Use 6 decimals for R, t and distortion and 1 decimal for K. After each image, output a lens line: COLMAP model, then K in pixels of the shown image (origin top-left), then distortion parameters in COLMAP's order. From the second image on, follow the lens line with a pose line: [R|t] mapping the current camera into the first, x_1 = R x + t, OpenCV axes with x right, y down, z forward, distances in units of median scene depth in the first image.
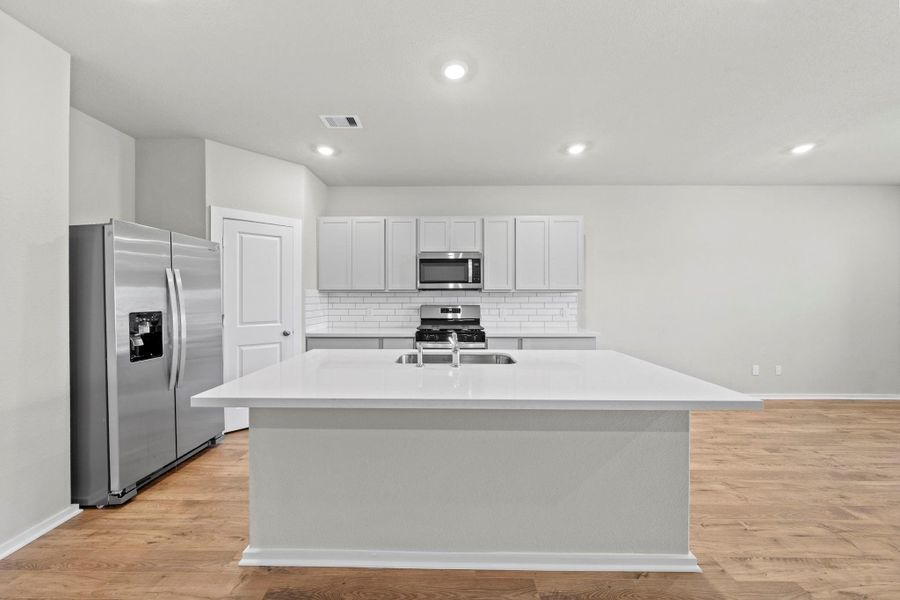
lens RADIAL K [[325.8, 0, 450.0], [0, 325.8, 300.0], [0, 0, 1]] dist [0.000004, -0.000040]
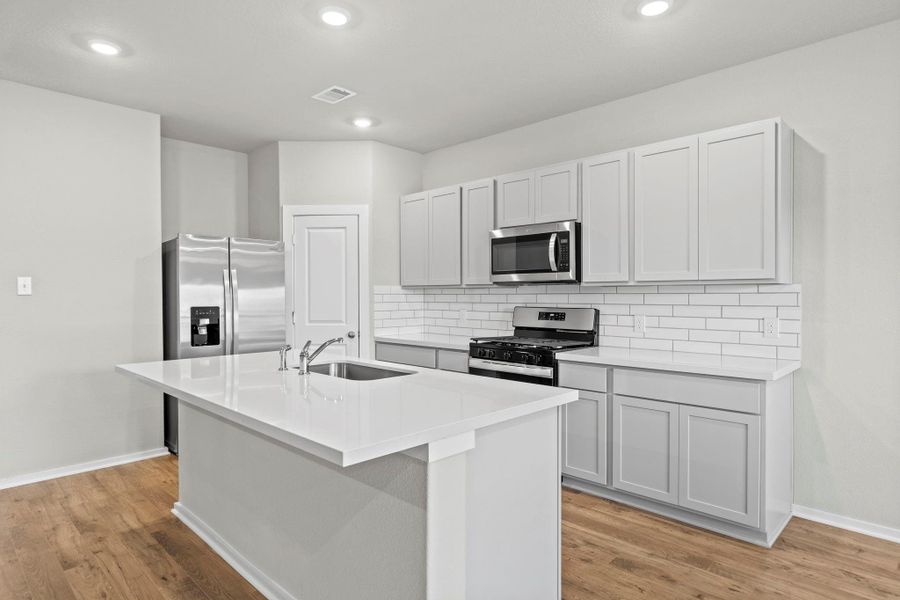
lens RADIAL K [[535.6, 0, 446.4], [0, 535.6, 307.3], [0, 0, 1]] dist [-0.002097, 0.000182]
pose [[0.704706, 0.017142, -0.709293, 0.647184], [-0.006069, 0.999817, 0.018134, -0.001944], [0.709474, -0.008474, 0.704681, 0.136351]]
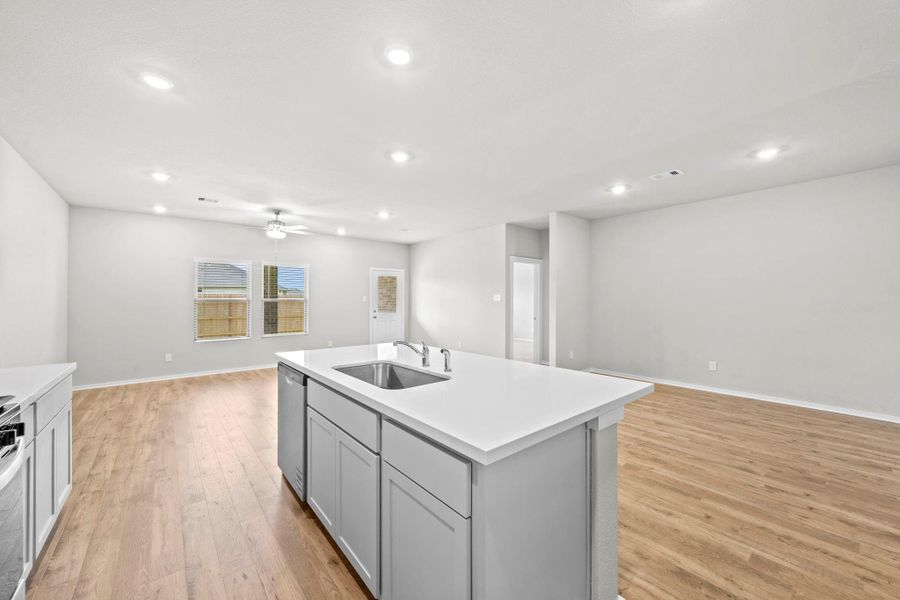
lens RADIAL K [[325.8, 0, 450.0], [0, 325.8, 300.0], [0, 0, 1]] dist [0.000004, -0.000040]
pose [[-0.635136, 0.003063, 0.772394, -0.414464], [0.012783, 0.999897, 0.006546, -0.009897], [-0.772294, 0.014031, -0.635110, 0.801036]]
